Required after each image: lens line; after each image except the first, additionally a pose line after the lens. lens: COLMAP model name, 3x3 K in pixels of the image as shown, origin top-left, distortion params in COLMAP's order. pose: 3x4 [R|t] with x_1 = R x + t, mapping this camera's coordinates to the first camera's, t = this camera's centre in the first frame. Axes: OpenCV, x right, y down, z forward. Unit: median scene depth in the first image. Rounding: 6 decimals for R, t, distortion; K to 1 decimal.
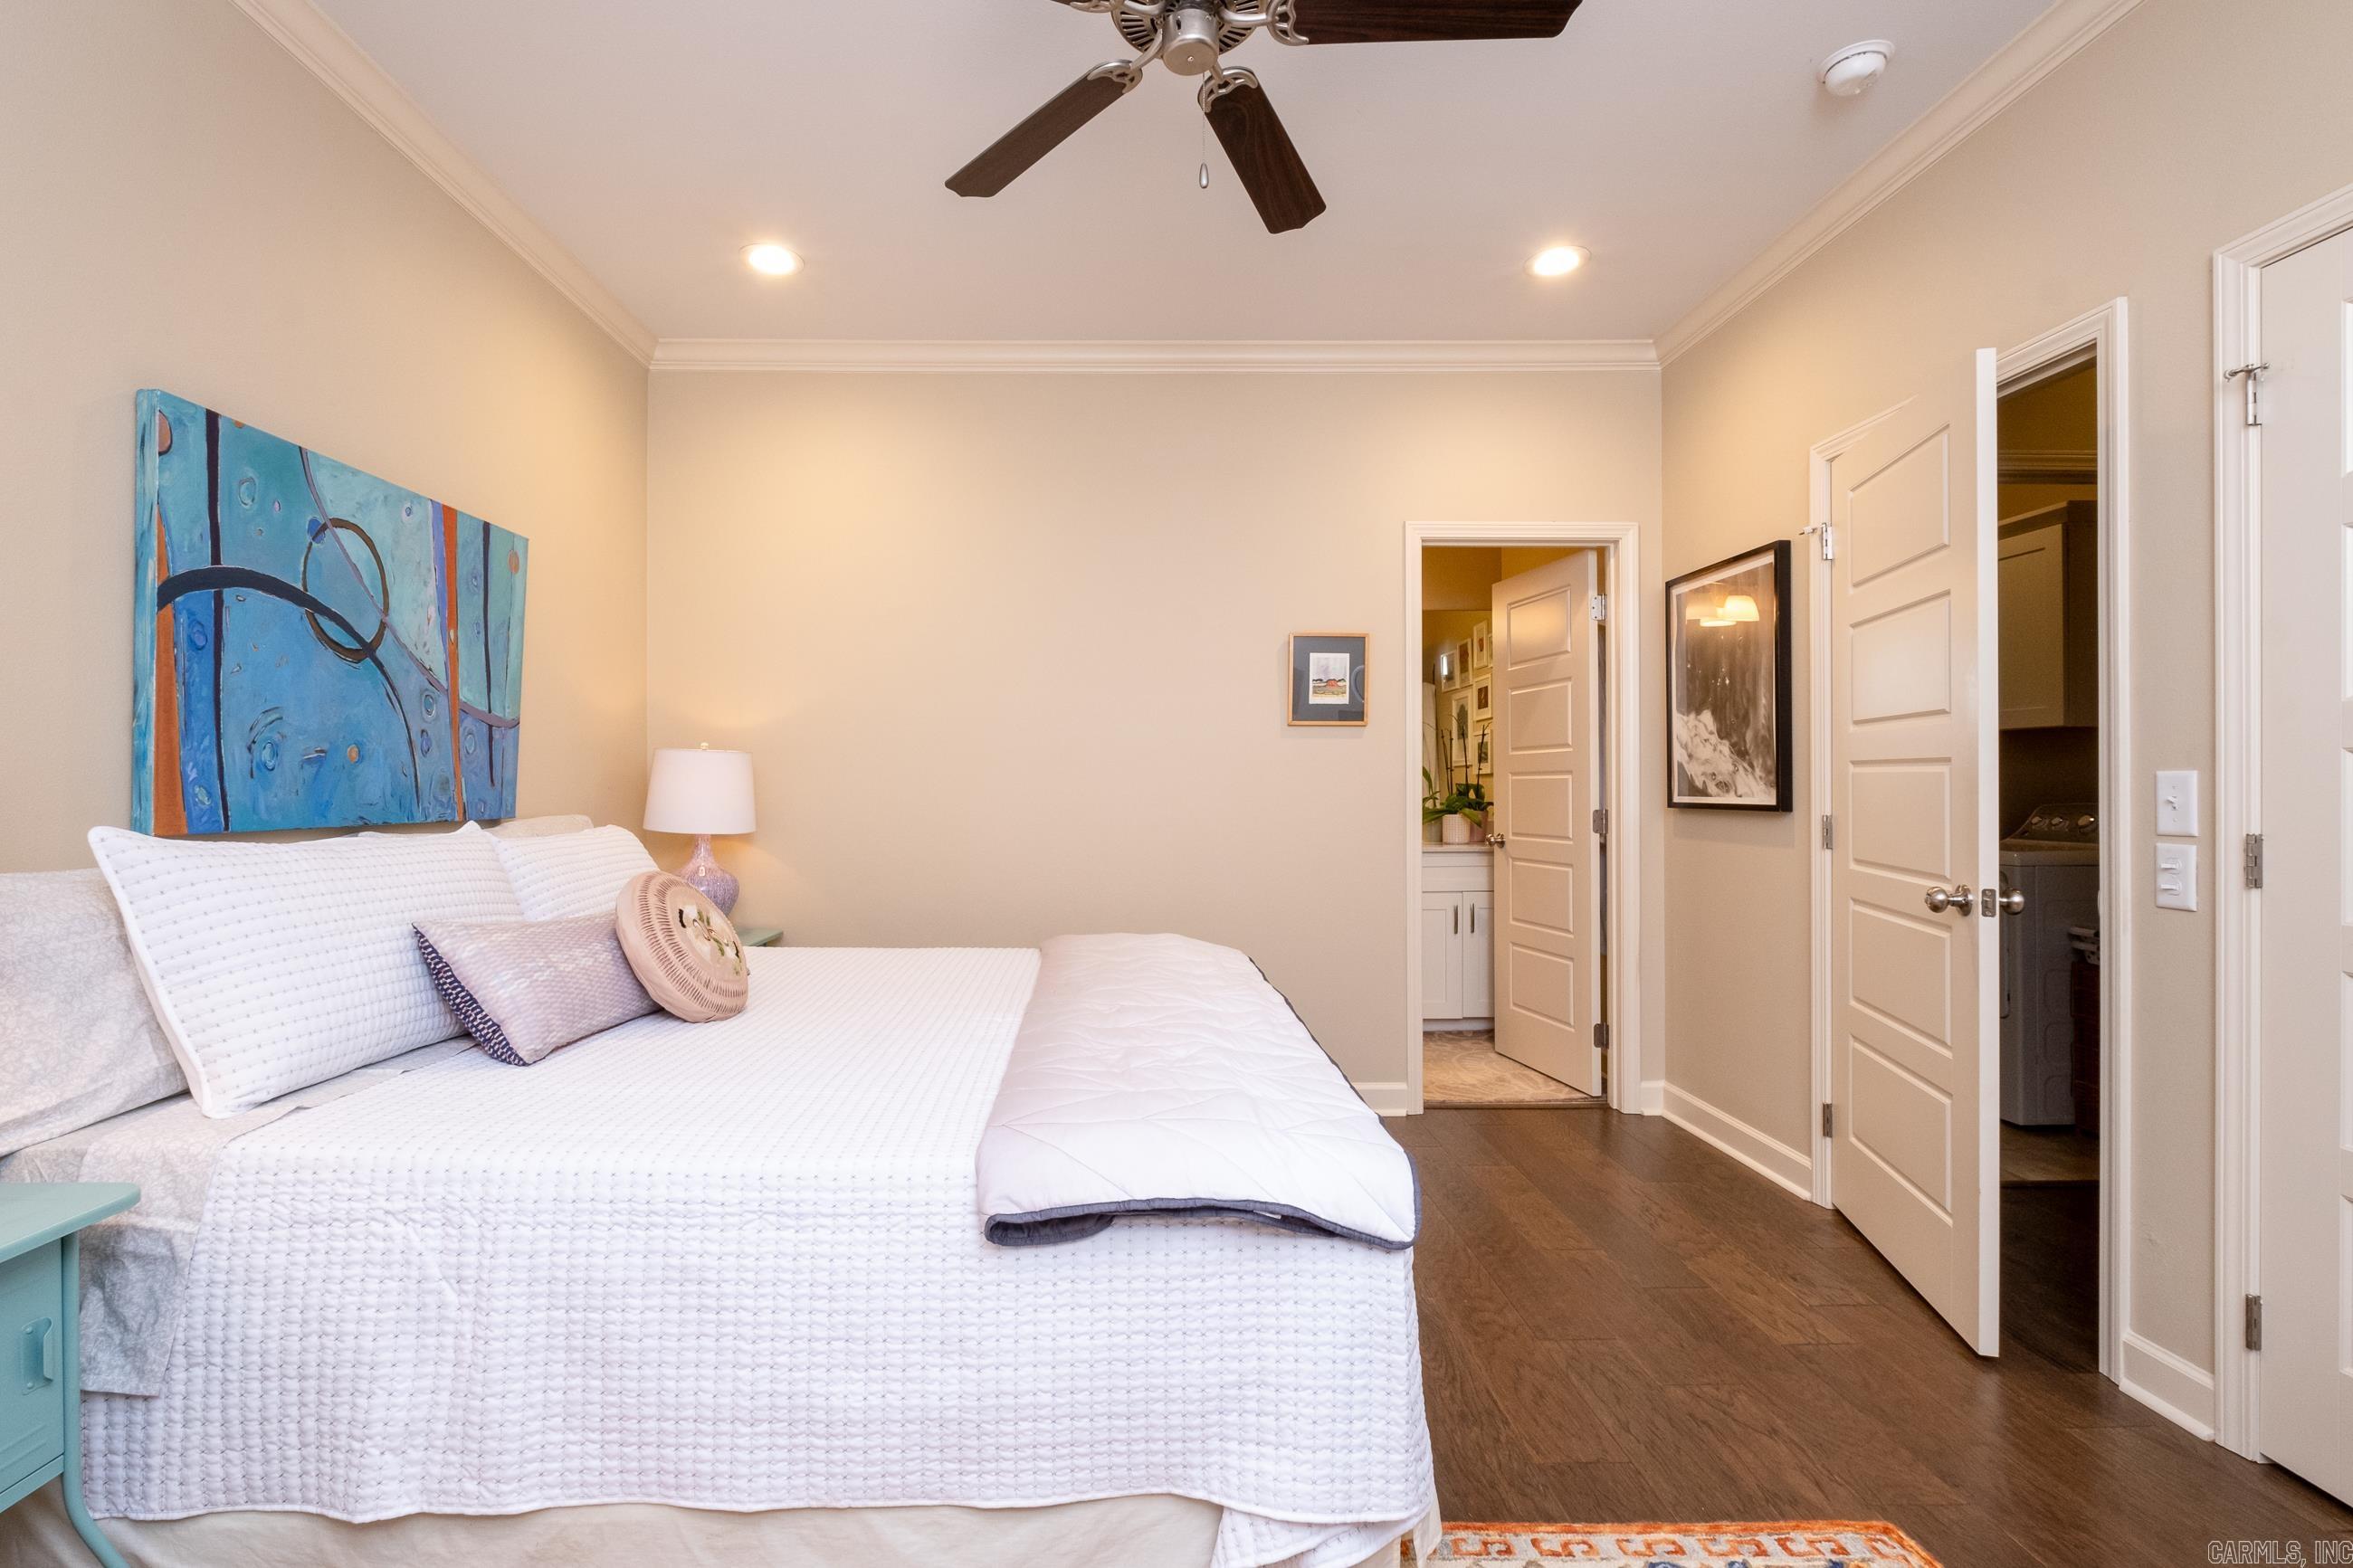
lens RADIAL K [[1041.8, 0, 1172.1], [0, 1041.8, 781.0], [0, 0, 1]] dist [-0.002573, -0.001428]
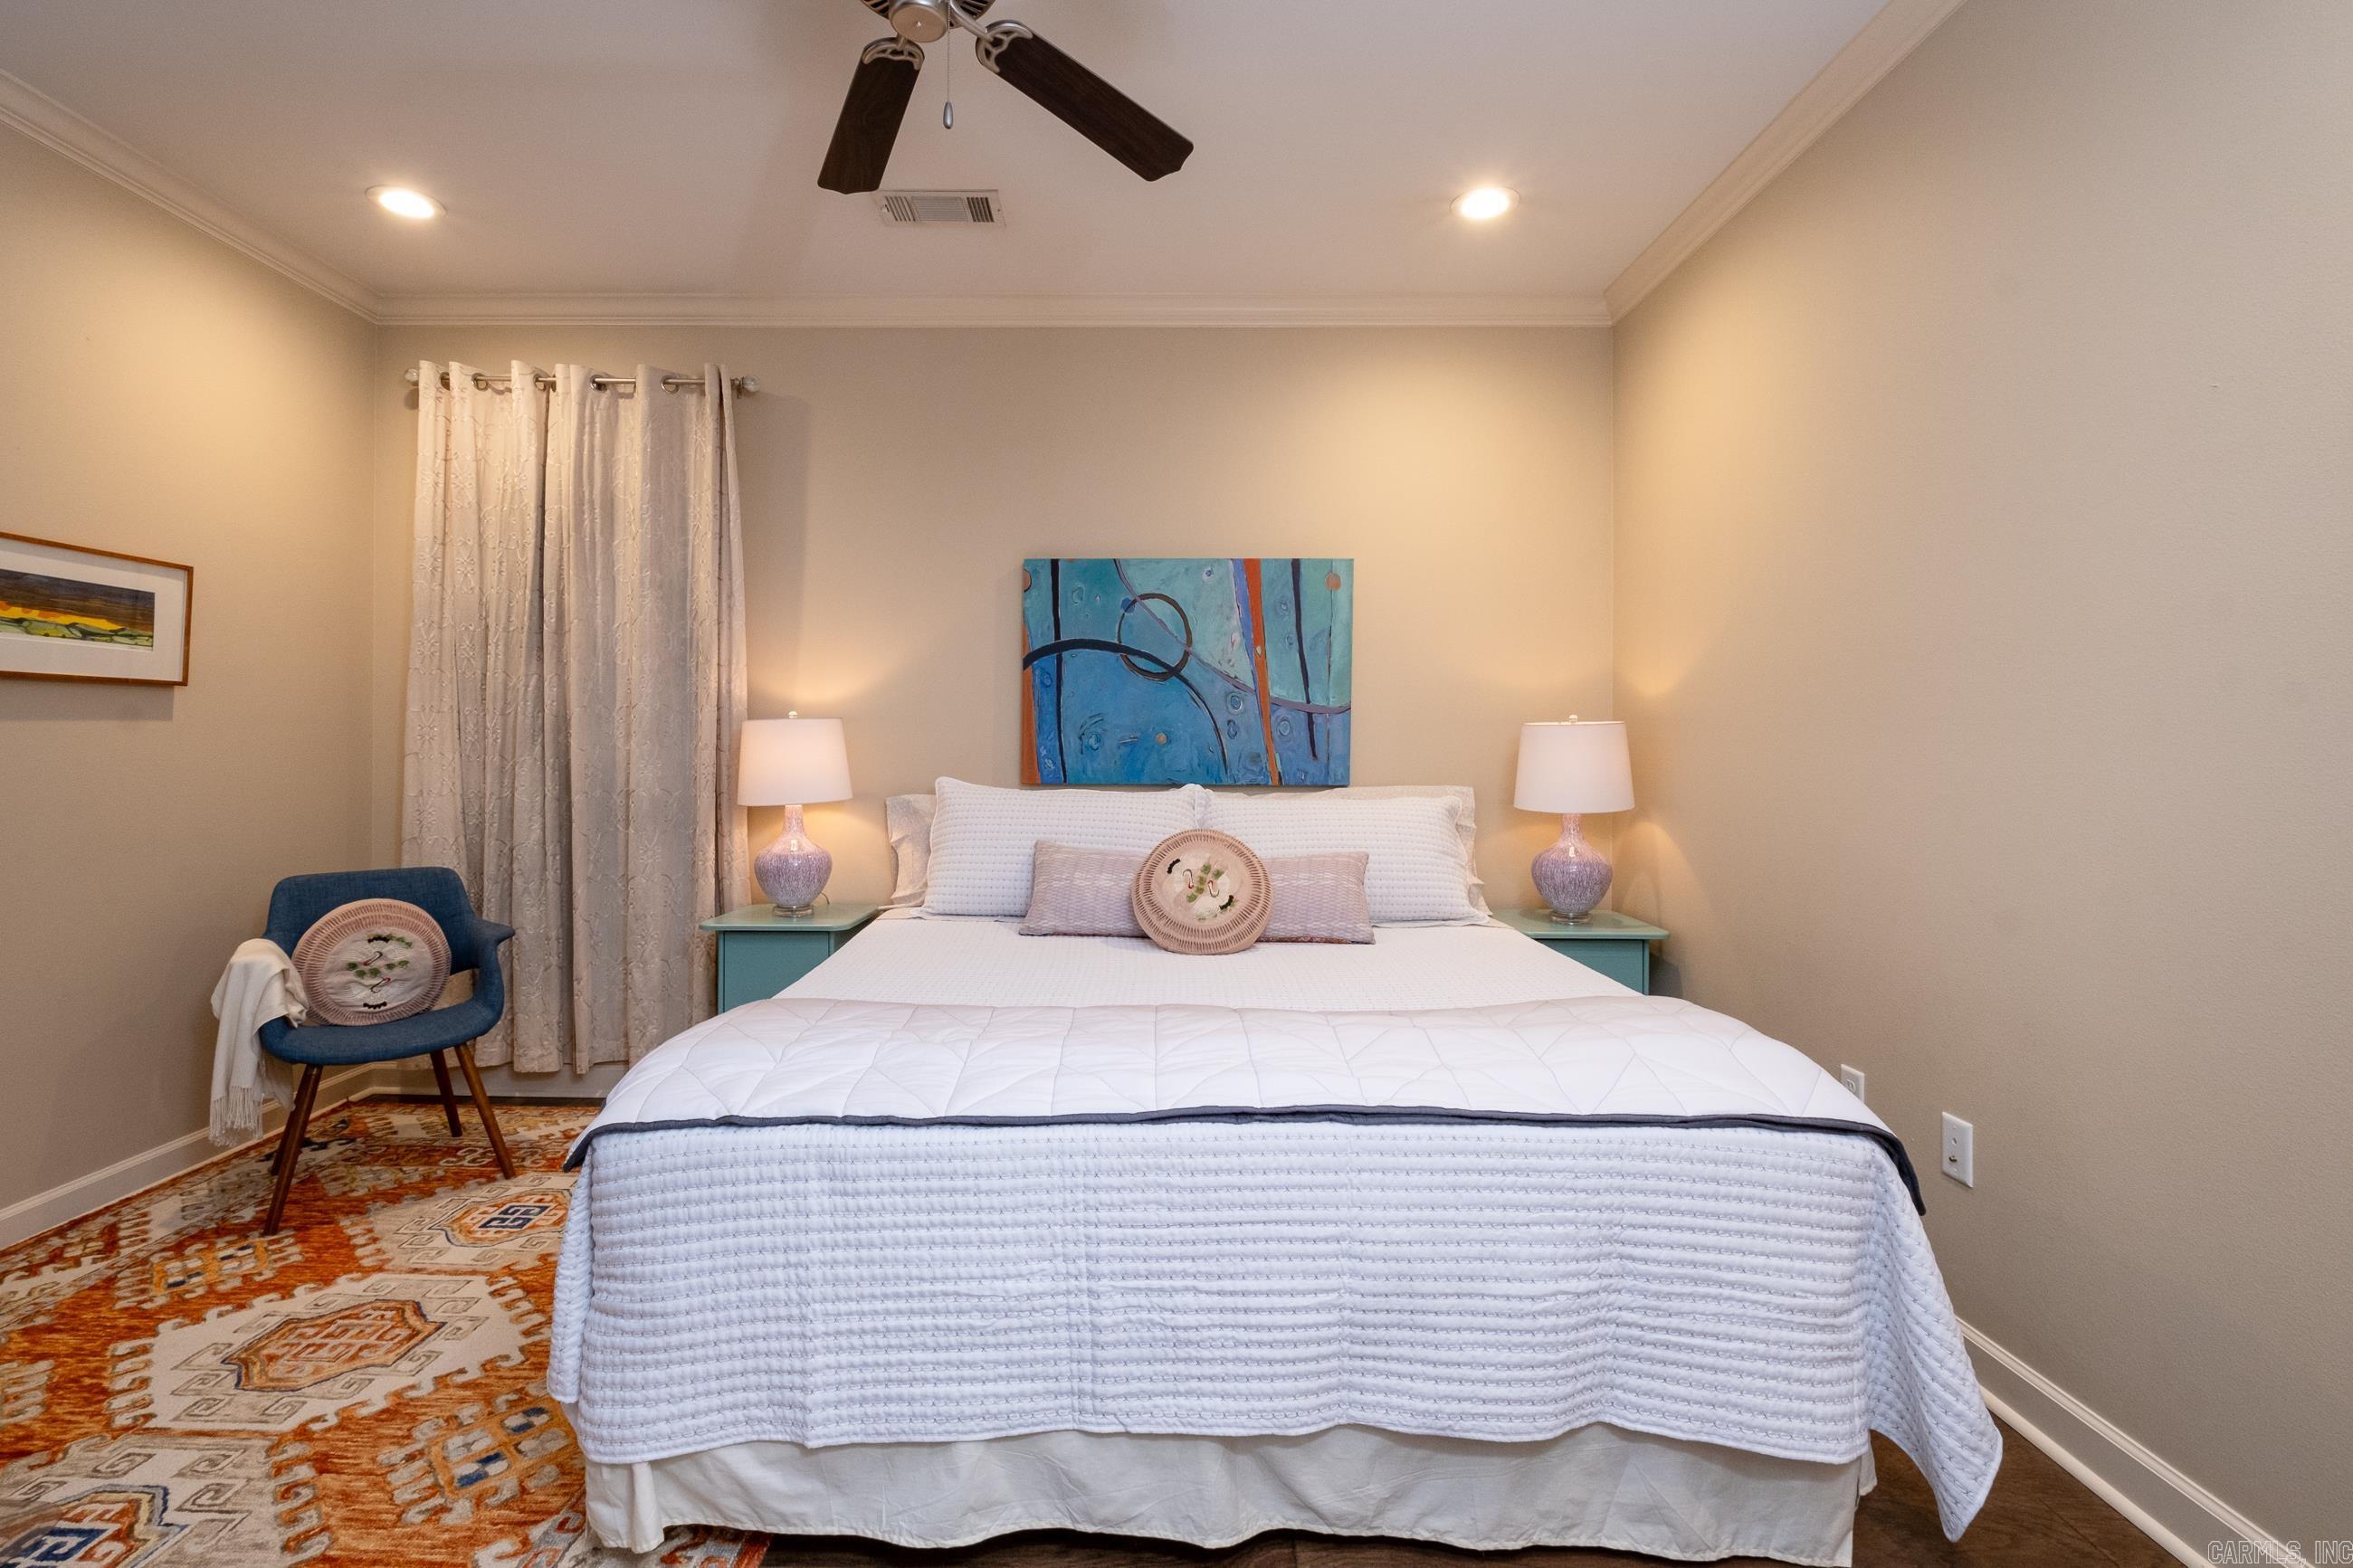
lens RADIAL K [[1041.8, 0, 1171.0], [0, 1041.8, 785.1], [0, 0, 1]] dist [-0.002573, -0.001428]
pose [[-0.026440, 0.011516, -0.999584, 0.771488], [0.003016, 0.999930, 0.011440, 0.025552], [0.999646, -0.002713, -0.026473, 1.012756]]
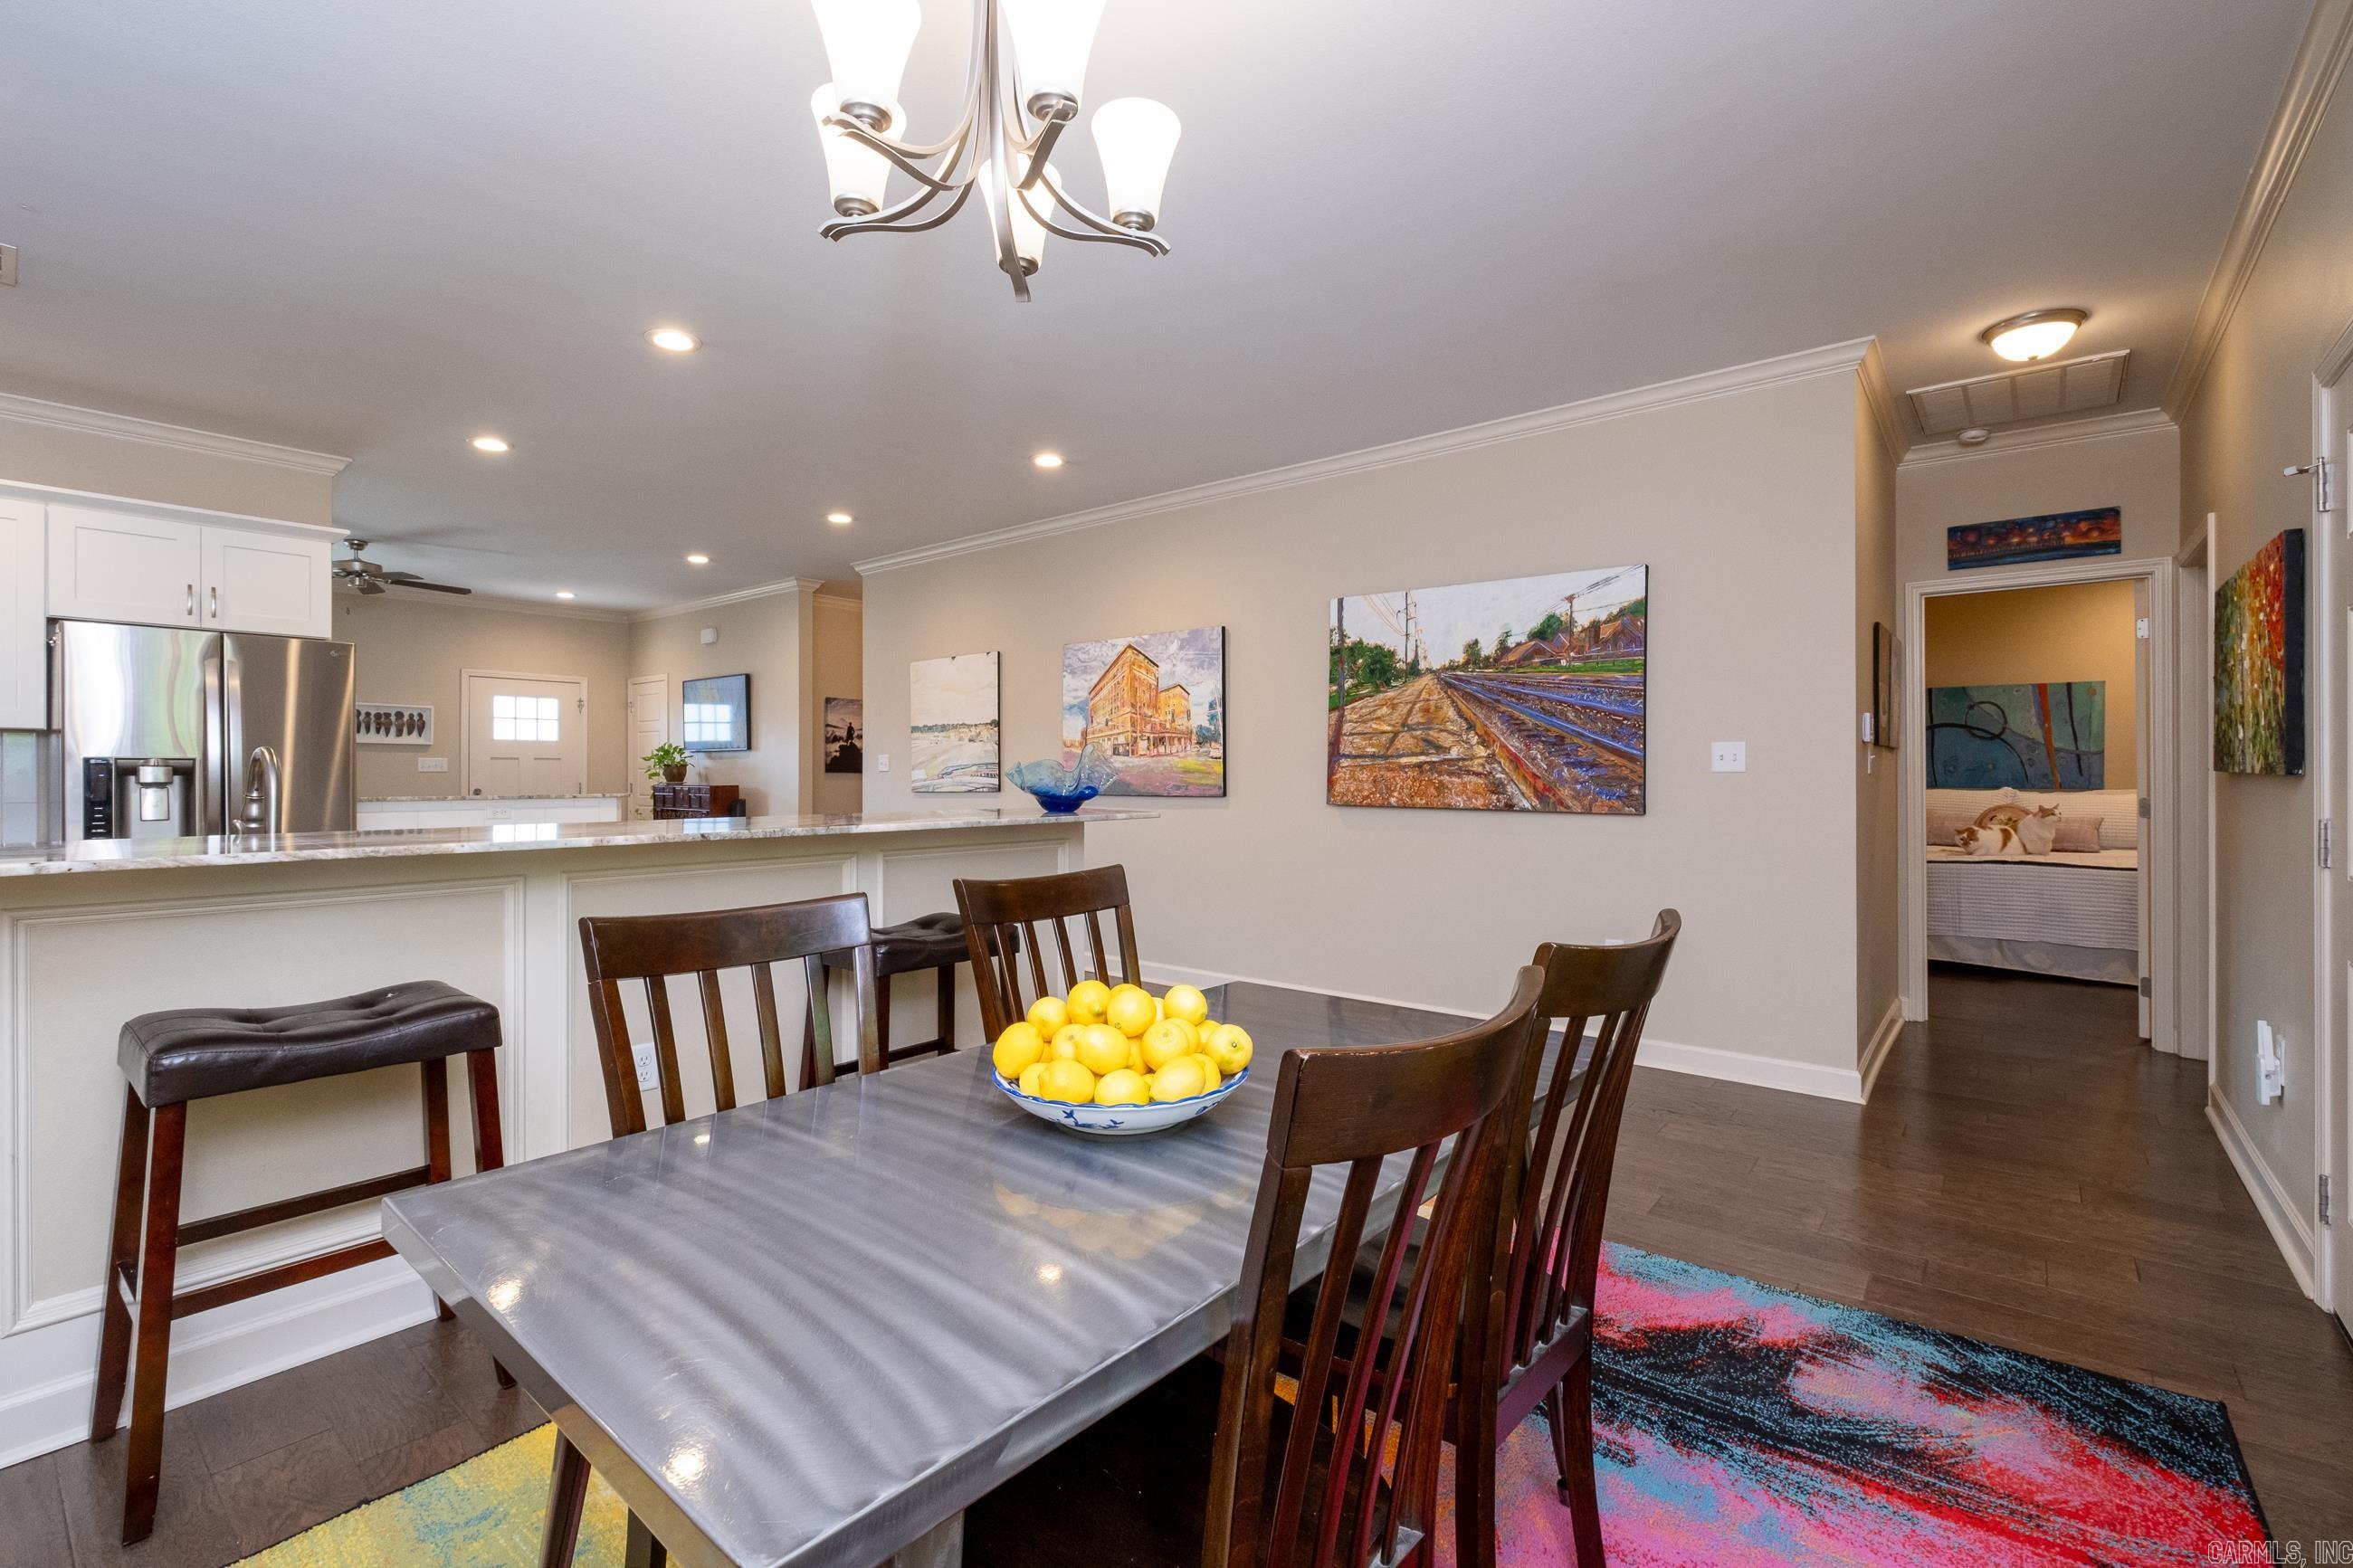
lens RADIAL K [[1041.8, 0, 1163.6], [0, 1041.8, 766.6], [0, 0, 1]] dist [-0.002573, -0.001428]
pose [[-0.664583, -0.000115, -0.747215, 3.571034], [0.003776, 0.999987, -0.003513, -0.023456], [0.747205, -0.005156, -0.664573, 1.198614]]
